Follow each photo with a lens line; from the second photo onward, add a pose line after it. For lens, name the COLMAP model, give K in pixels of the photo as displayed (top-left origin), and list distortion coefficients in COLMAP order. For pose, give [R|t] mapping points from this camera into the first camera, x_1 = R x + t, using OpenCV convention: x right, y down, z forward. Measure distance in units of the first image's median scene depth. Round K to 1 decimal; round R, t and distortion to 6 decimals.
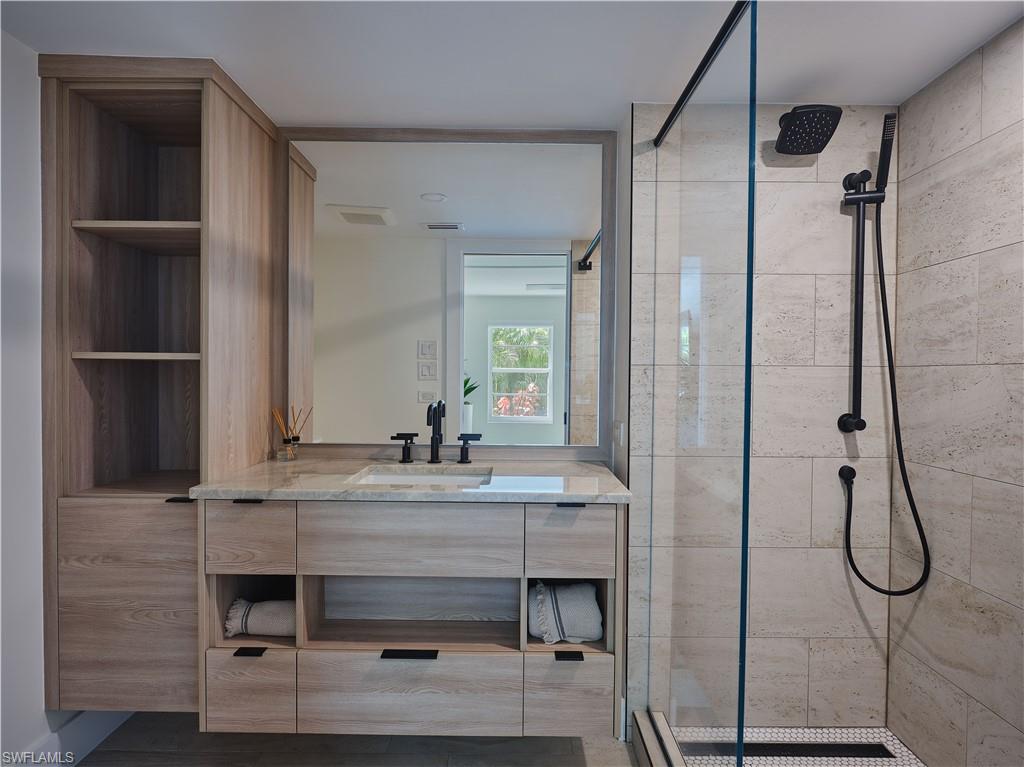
lens RADIAL K [[557.7, 0, 514.4], [0, 557.7, 385.7], [0, 0, 1]] dist [0.005949, -0.001179]
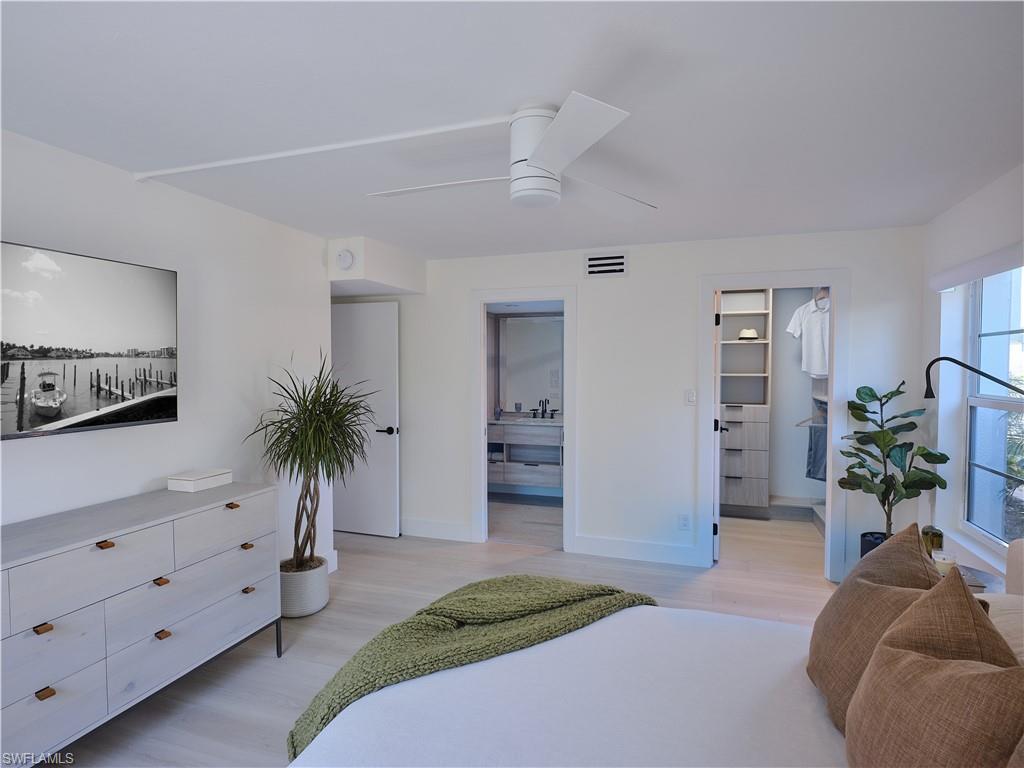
lens RADIAL K [[557.7, 0, 509.5], [0, 557.7, 382.8], [0, 0, 1]] dist [0.005949, -0.001179]
pose [[0.946489, -0.002783, -0.322724, 0.706956], [0.003471, 0.999993, 0.001554, -0.070345], [0.322717, -0.002591, 0.946492, -2.087110]]
